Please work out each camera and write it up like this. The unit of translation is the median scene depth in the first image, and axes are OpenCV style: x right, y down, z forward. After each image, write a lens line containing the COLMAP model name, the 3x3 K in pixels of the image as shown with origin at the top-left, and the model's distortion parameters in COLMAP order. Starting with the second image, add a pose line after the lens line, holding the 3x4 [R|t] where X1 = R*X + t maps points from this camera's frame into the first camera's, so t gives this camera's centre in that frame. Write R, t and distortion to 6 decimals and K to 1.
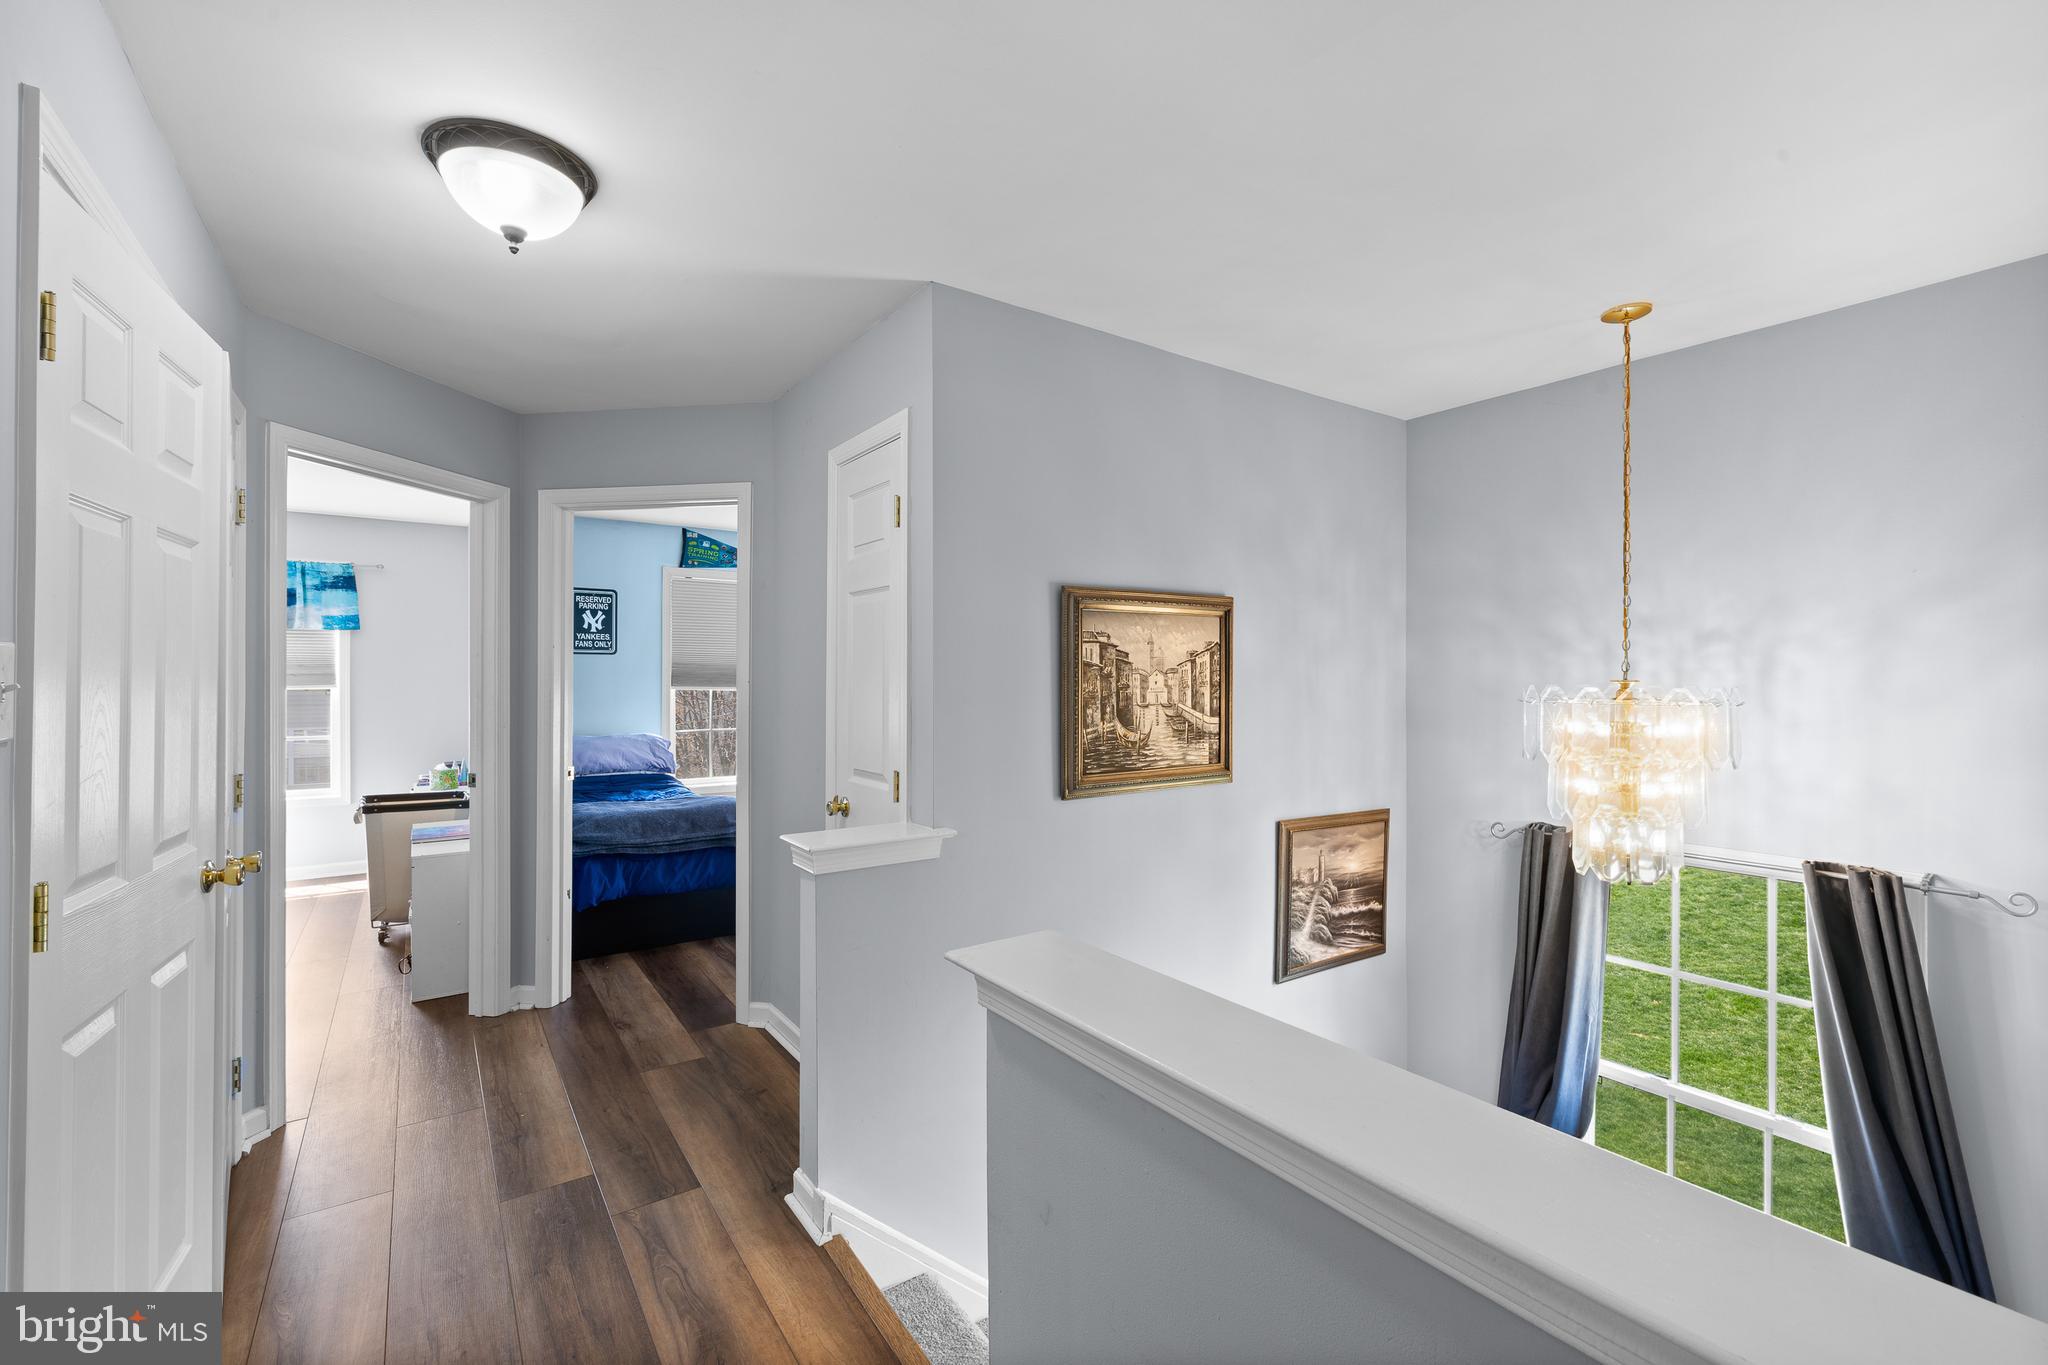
lens RADIAL K [[870.5, 0, 1021.2], [0, 870.5, 678.5], [0, 0, 1]] dist [-0.000856, 0.000645]
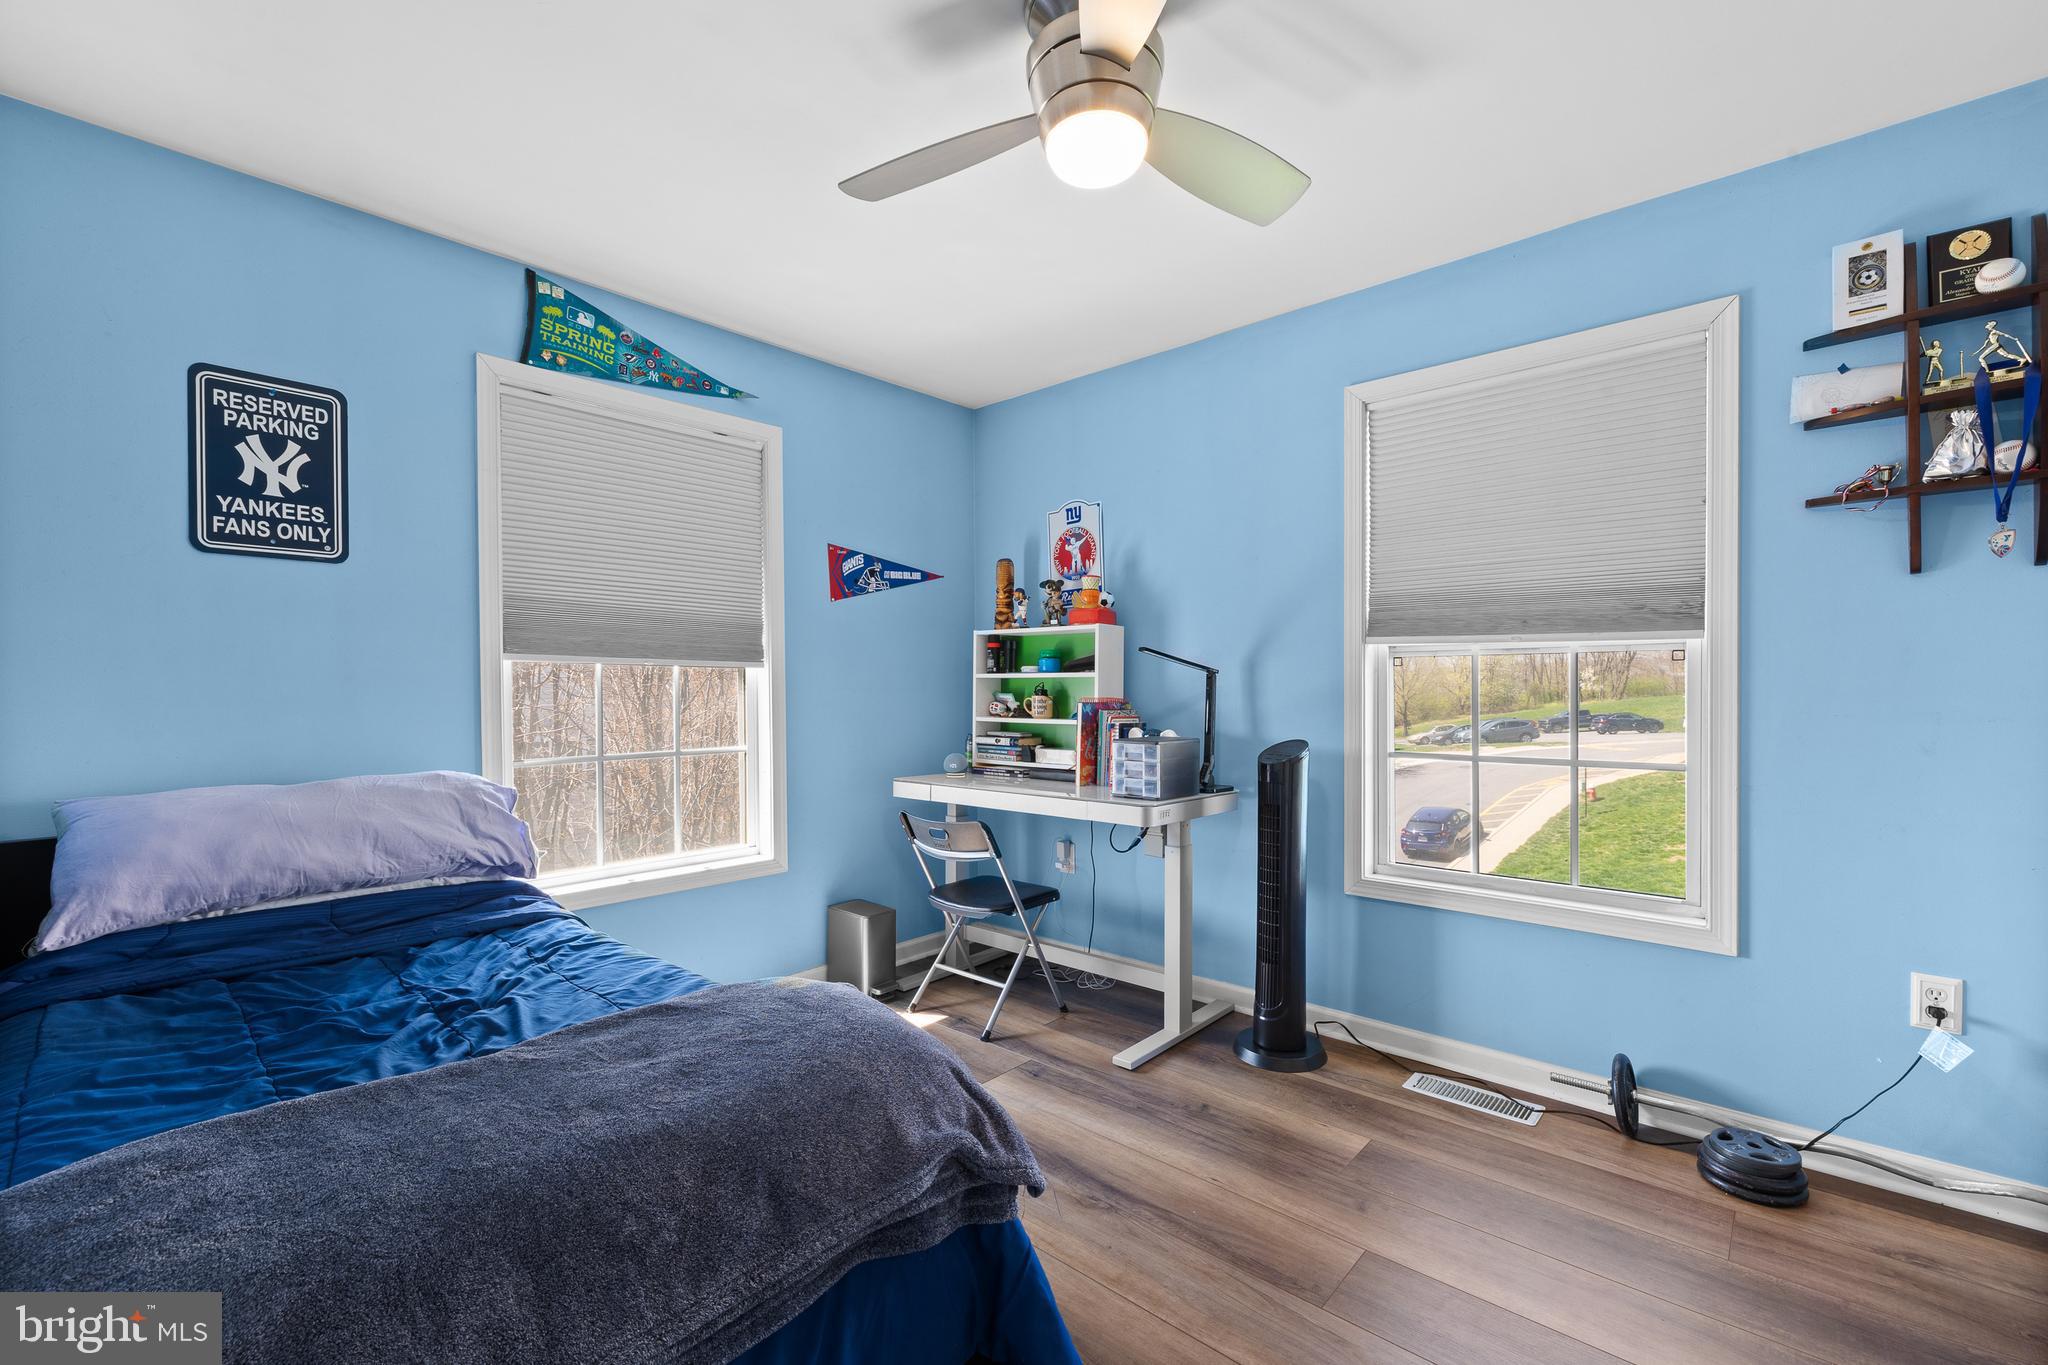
lens RADIAL K [[870.5, 0, 1025.7], [0, 870.5, 701.0], [0, 0, 1]] dist [-0.000856, 0.000645]
pose [[0.972182, -0.010198, 0.234003, -0.271206], [0.007049, 0.999873, 0.014289, 0.028097], [-0.234119, -0.012242, 0.972131, 0.570740]]
